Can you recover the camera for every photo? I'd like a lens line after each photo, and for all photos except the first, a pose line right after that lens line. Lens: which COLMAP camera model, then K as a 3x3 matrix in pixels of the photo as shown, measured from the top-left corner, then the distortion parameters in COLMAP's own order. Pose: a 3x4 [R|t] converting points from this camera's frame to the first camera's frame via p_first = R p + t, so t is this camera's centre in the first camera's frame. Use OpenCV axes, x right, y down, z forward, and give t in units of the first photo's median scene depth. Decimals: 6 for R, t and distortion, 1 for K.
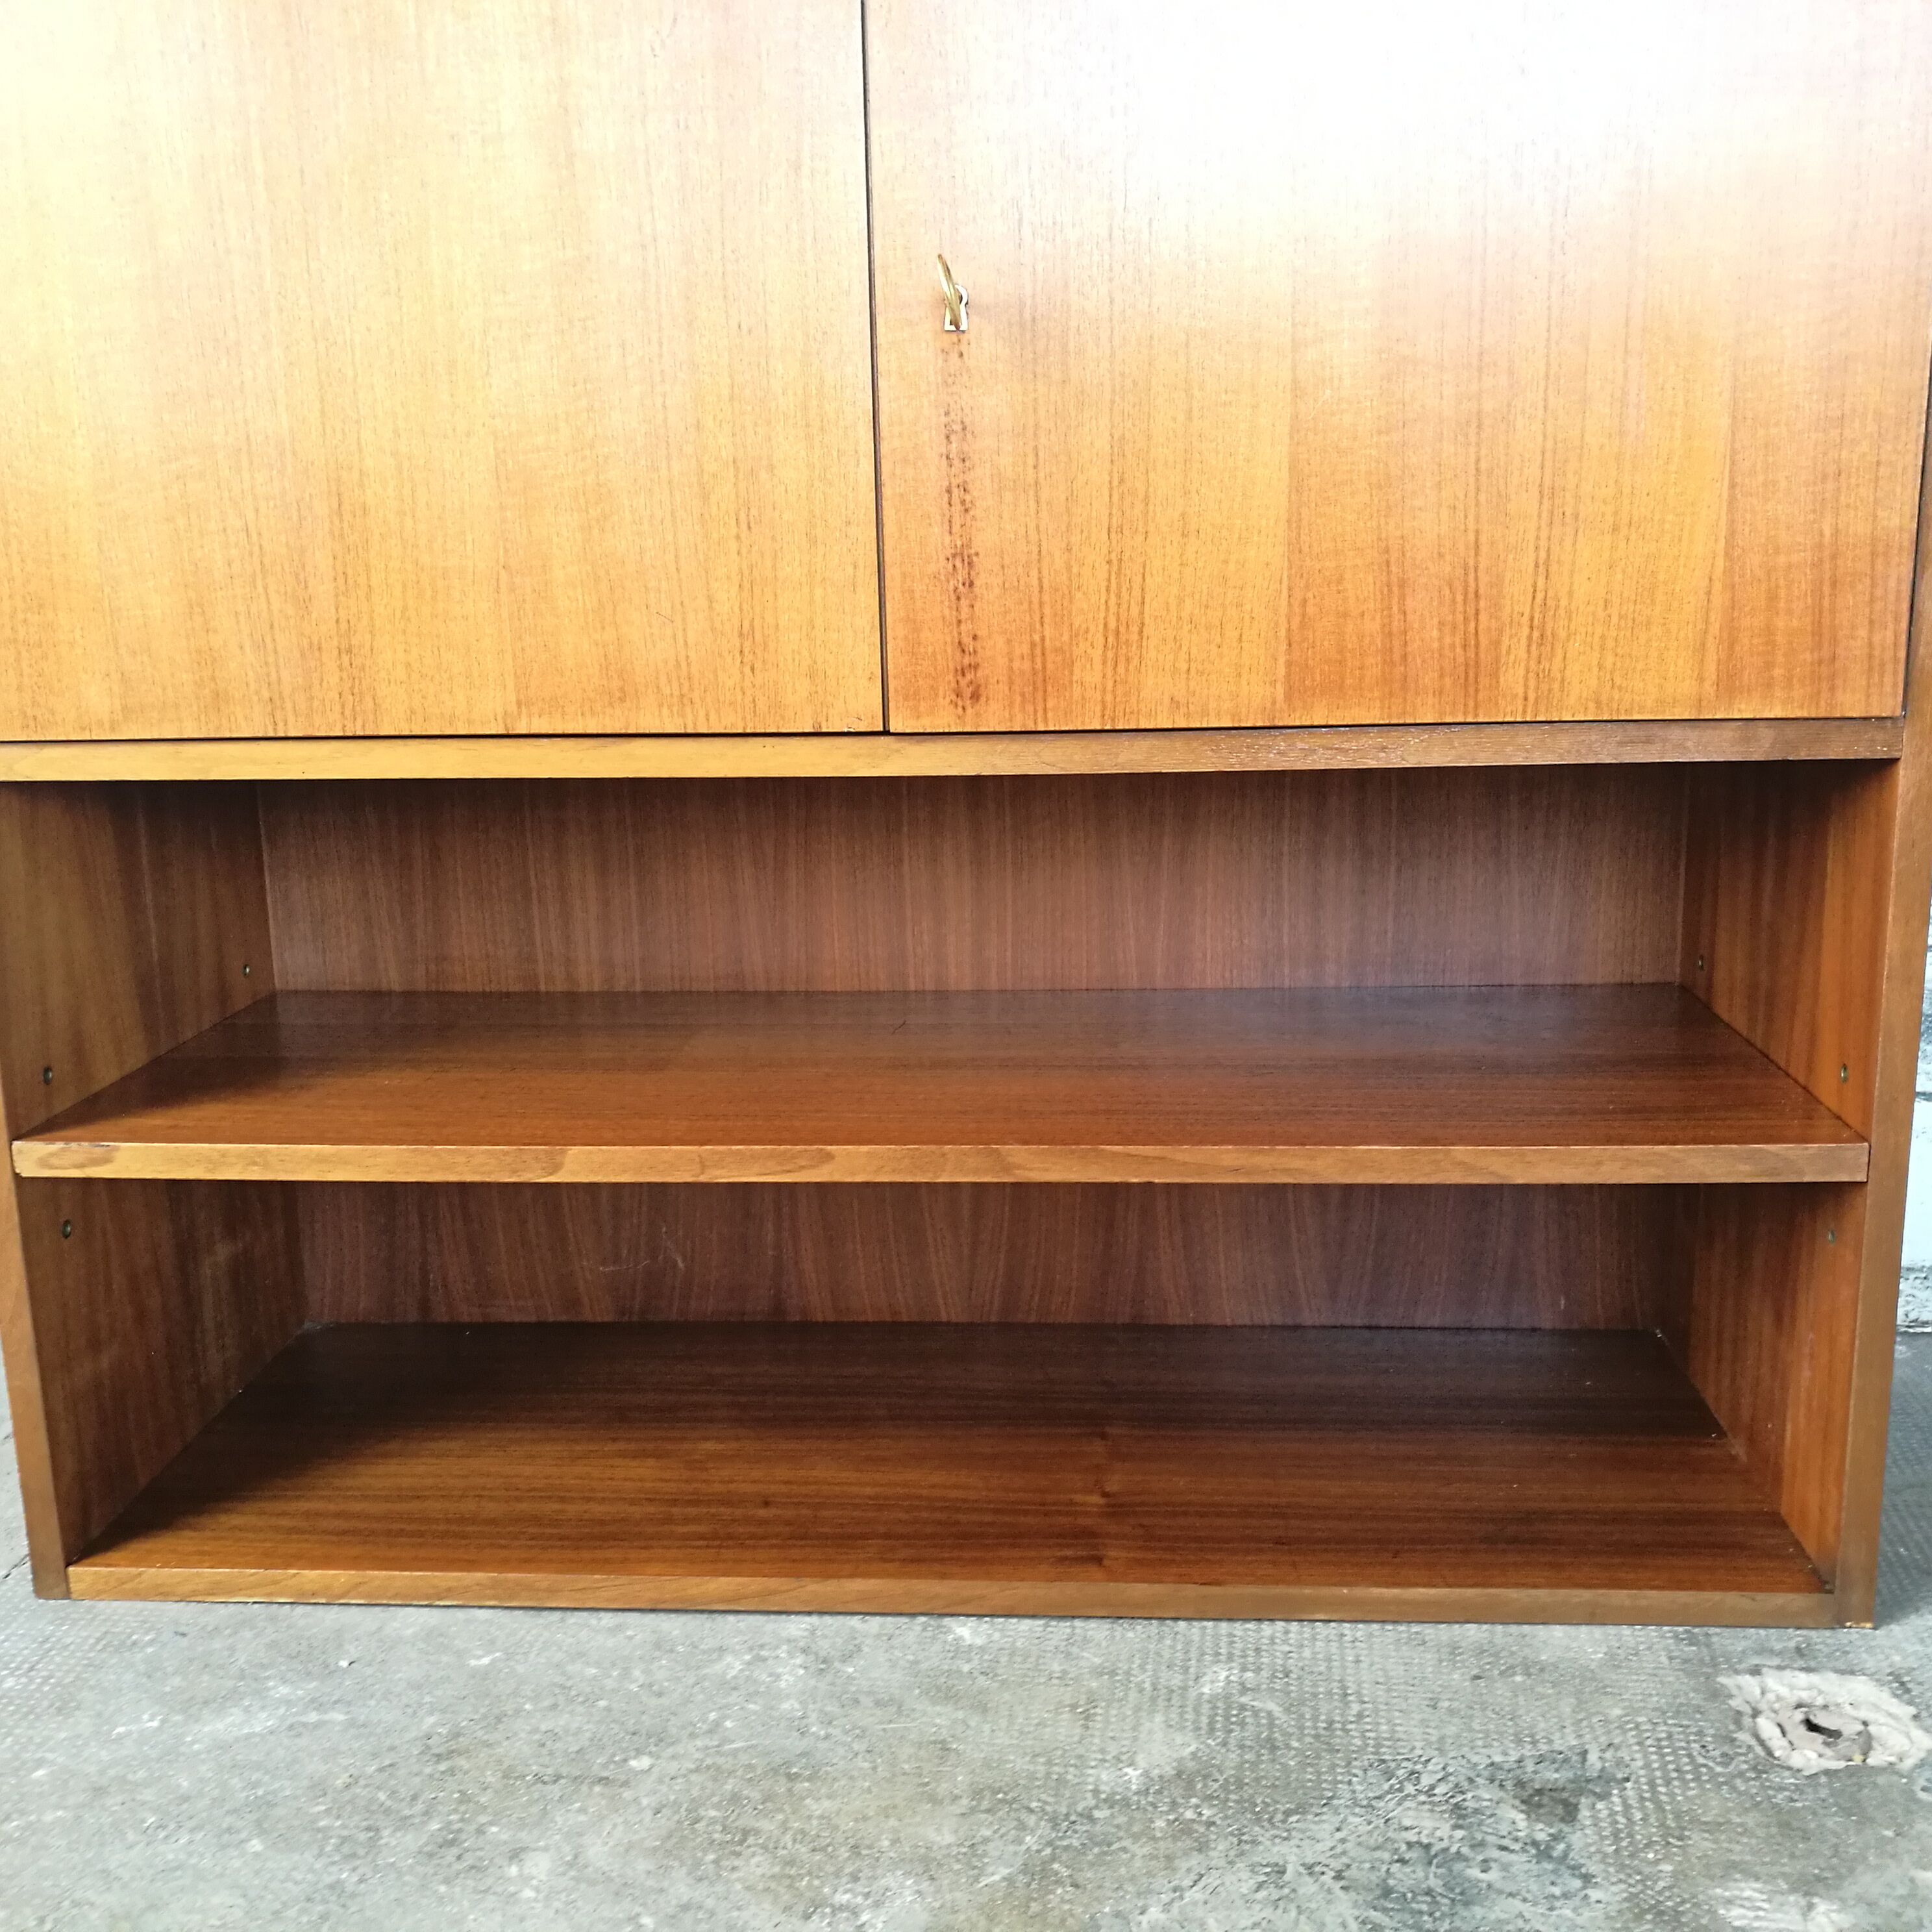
lens RADIAL K [[2055.7, 0, 966.7], [0, 2055.7, 983.5], [0, 0, 1]] dist [-0.005807, 0.000000]
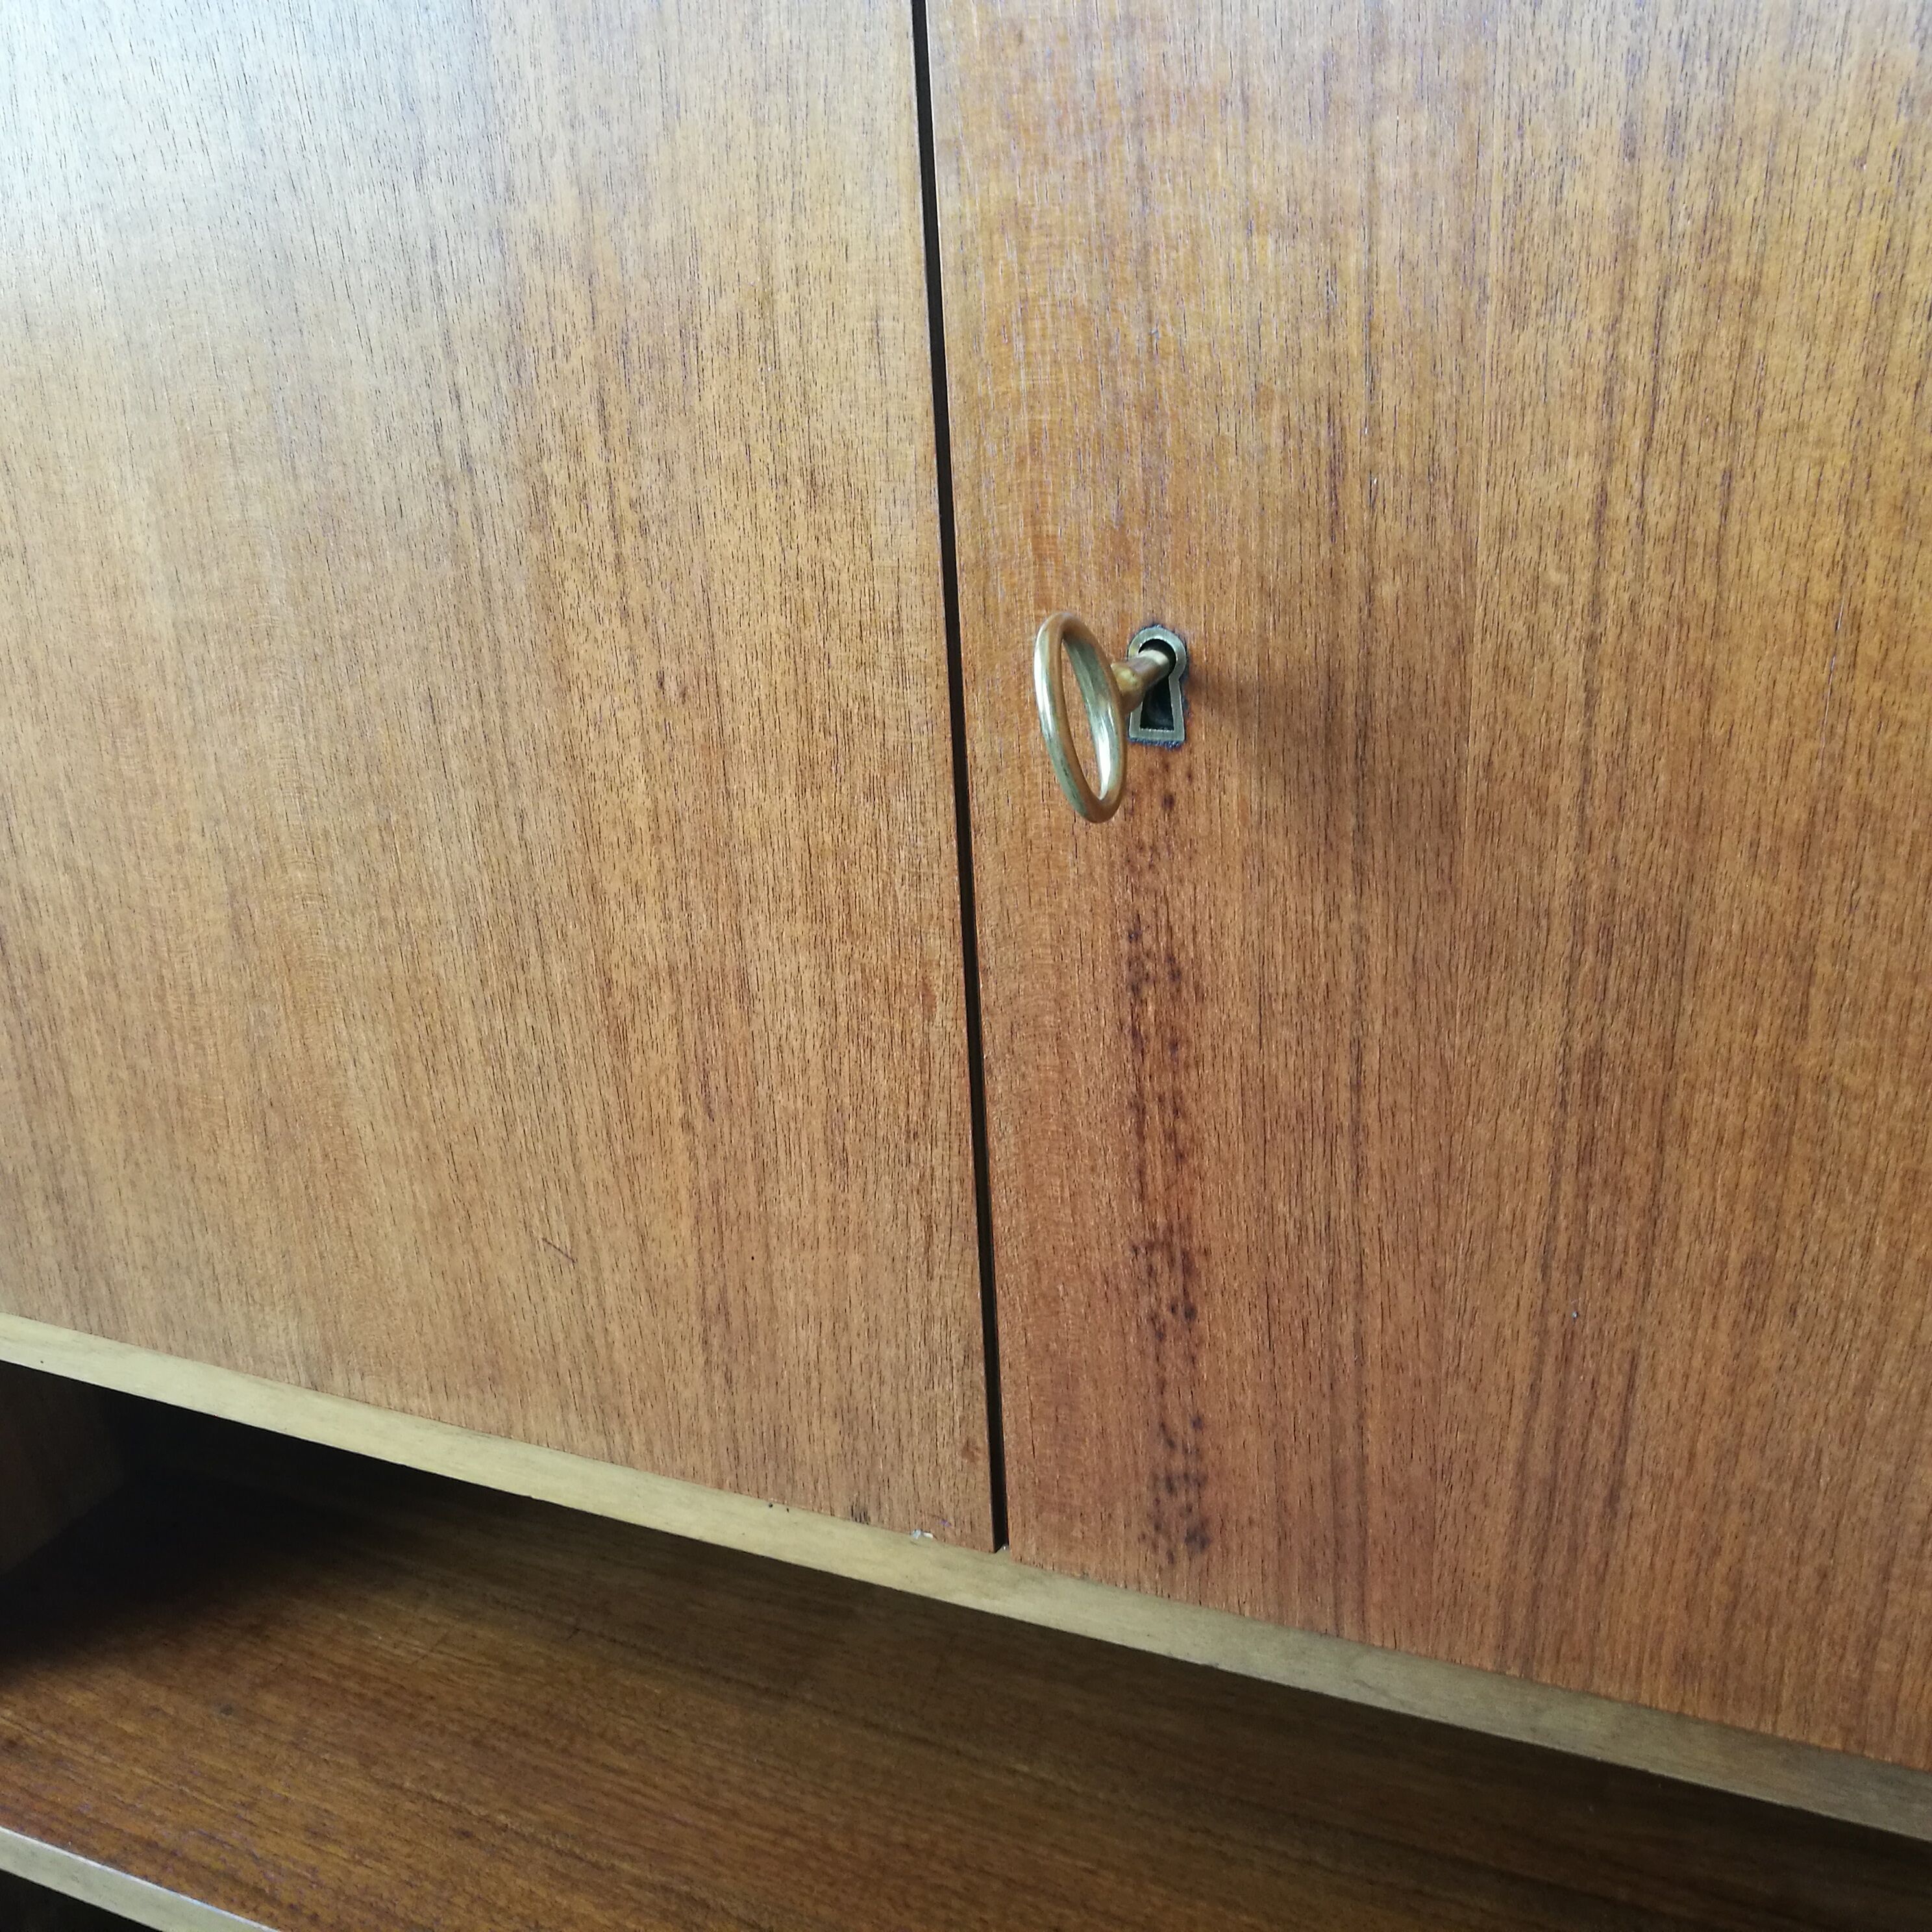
lens RADIAL K [[2055.7, 0, 976.8], [0, 2055.7, 981.3], [0, 0, 1]] dist [-0.005807, 0.000000]
pose [[0.944428, 0.098863, -0.313499, 0.082767], [-0.049358, 0.985539, 0.162099, -0.322235], [0.324991, -0.137617, 0.935651, 0.611524]]
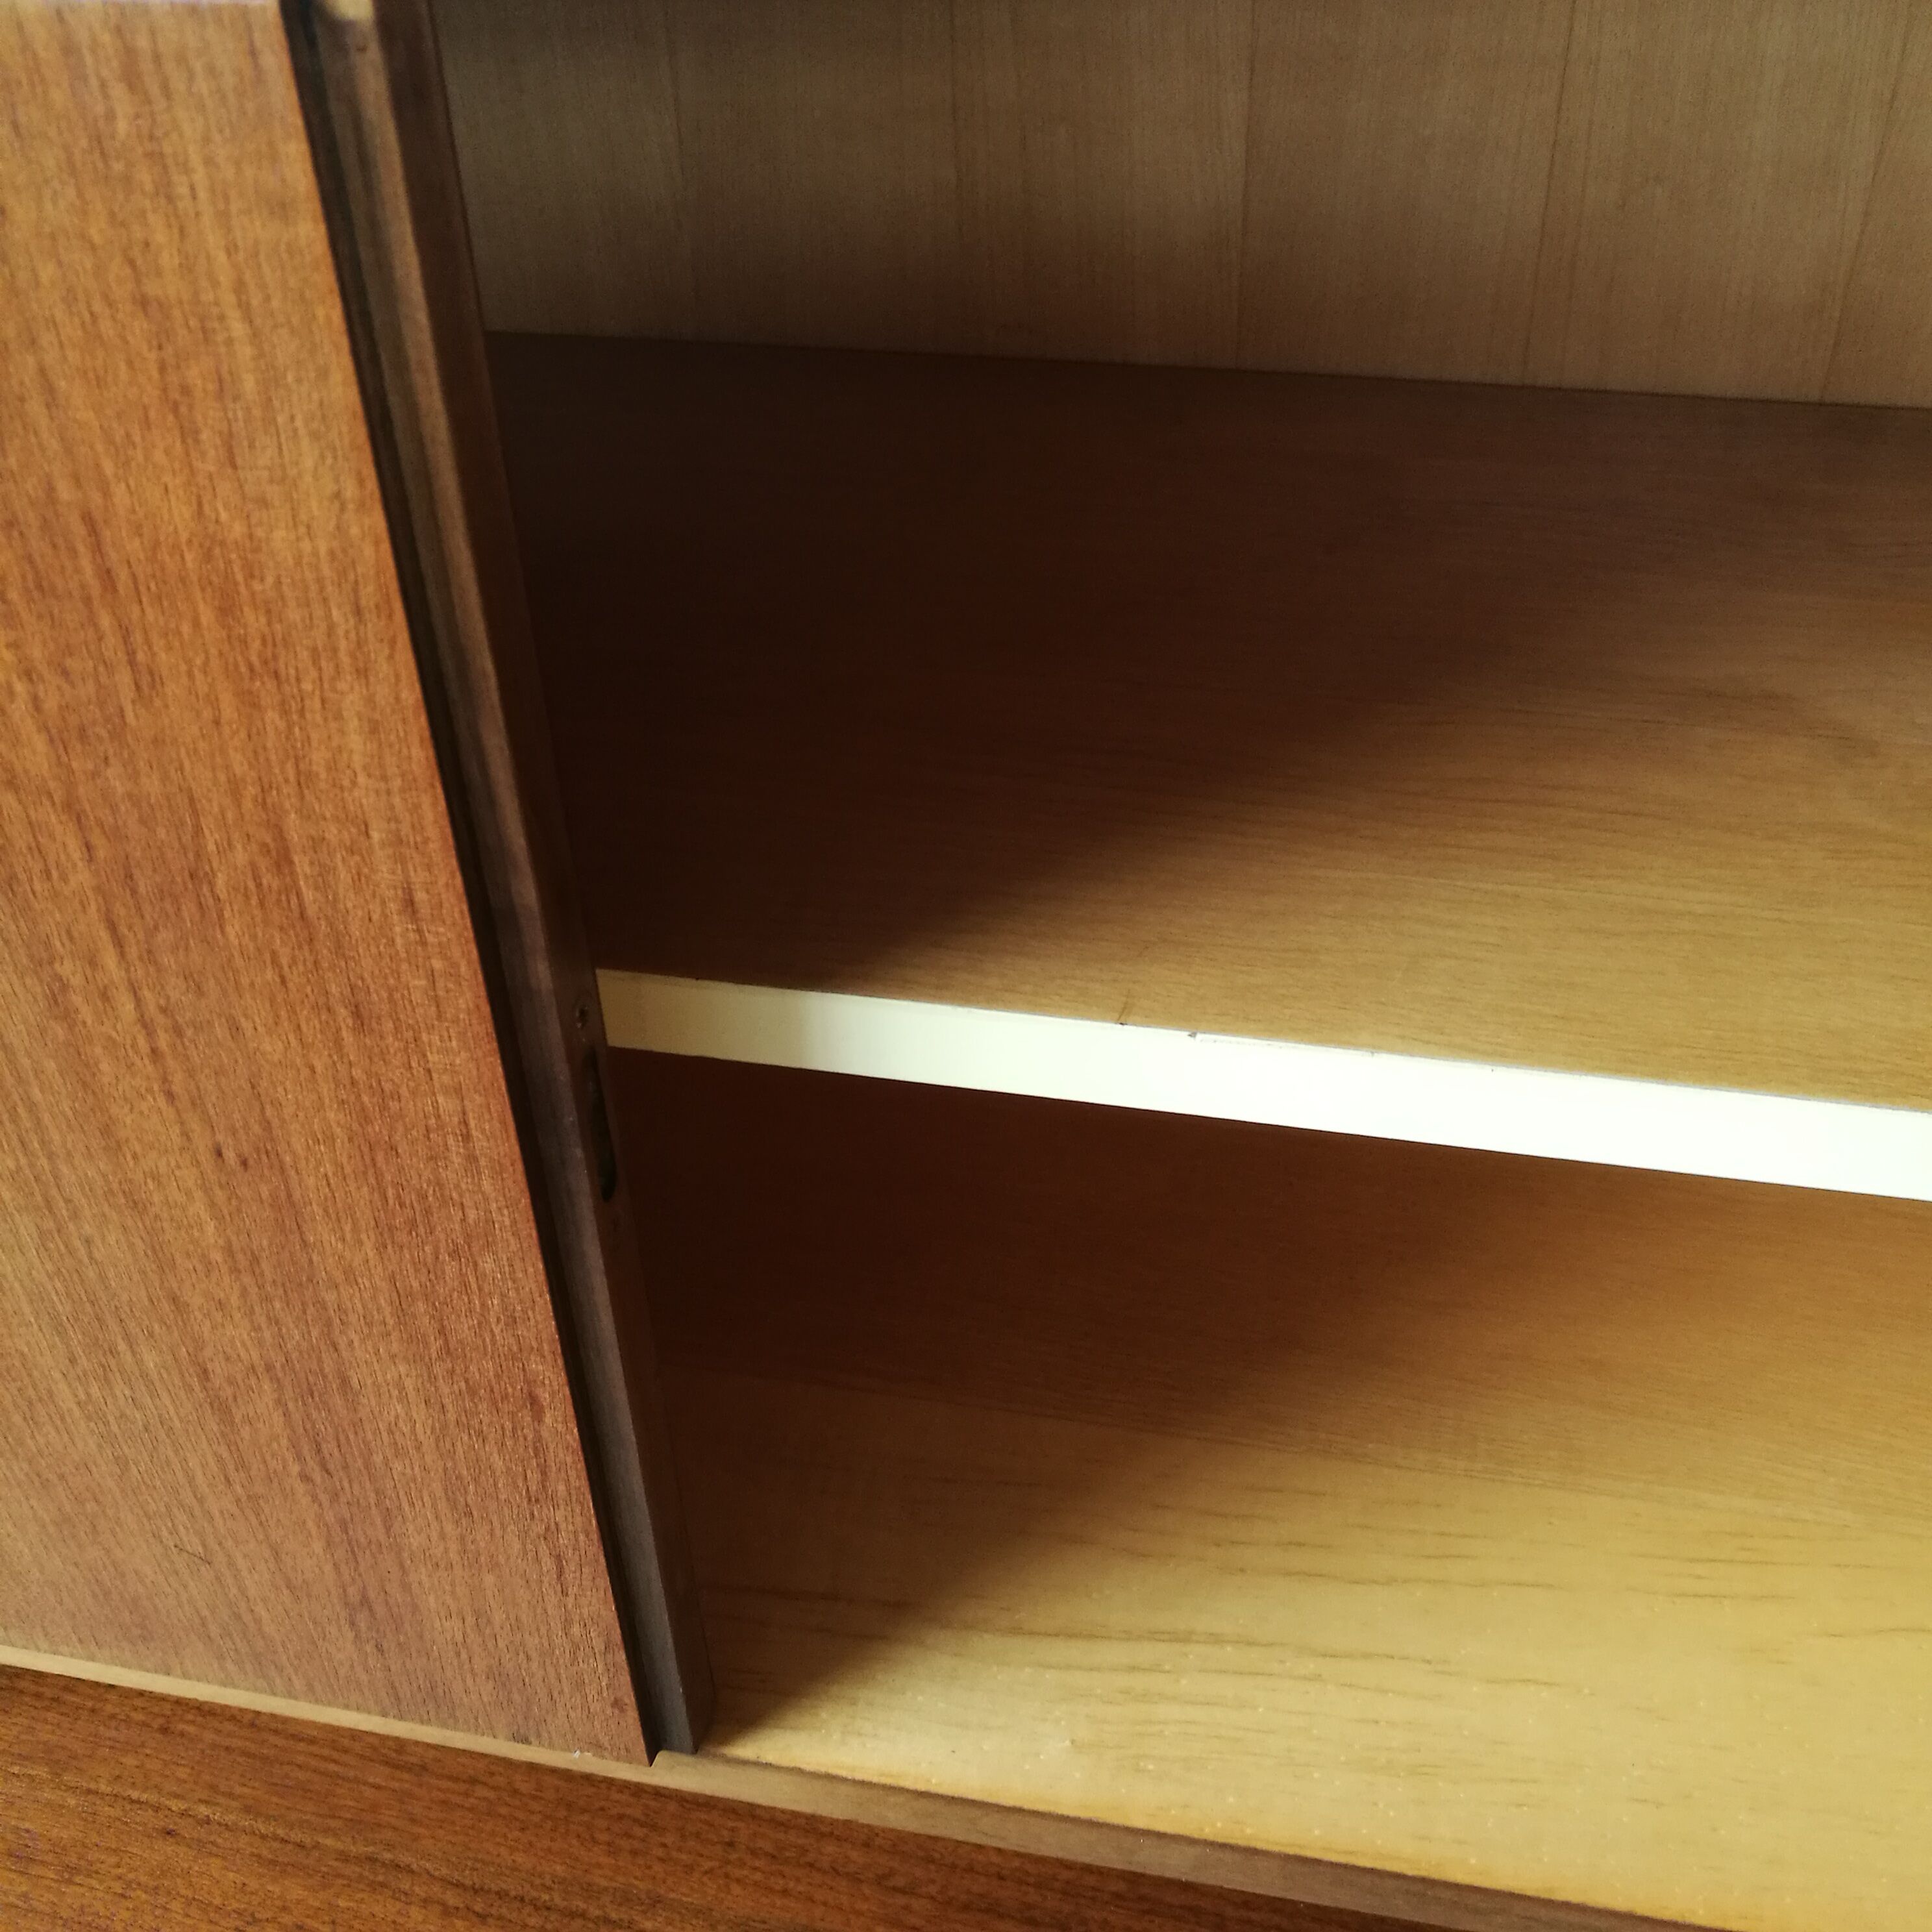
lens RADIAL K [[2055.7, 0, 966.8], [0, 2055.7, 961.9], [0, 0, 1]] dist [-0.005807, 0.000000]
pose [[0.991281, 0.075461, -0.108020, 0.072380], [-0.025237, 0.913331, 0.406435, -0.506589], [0.129328, -0.400165, 0.907272, 0.654811]]
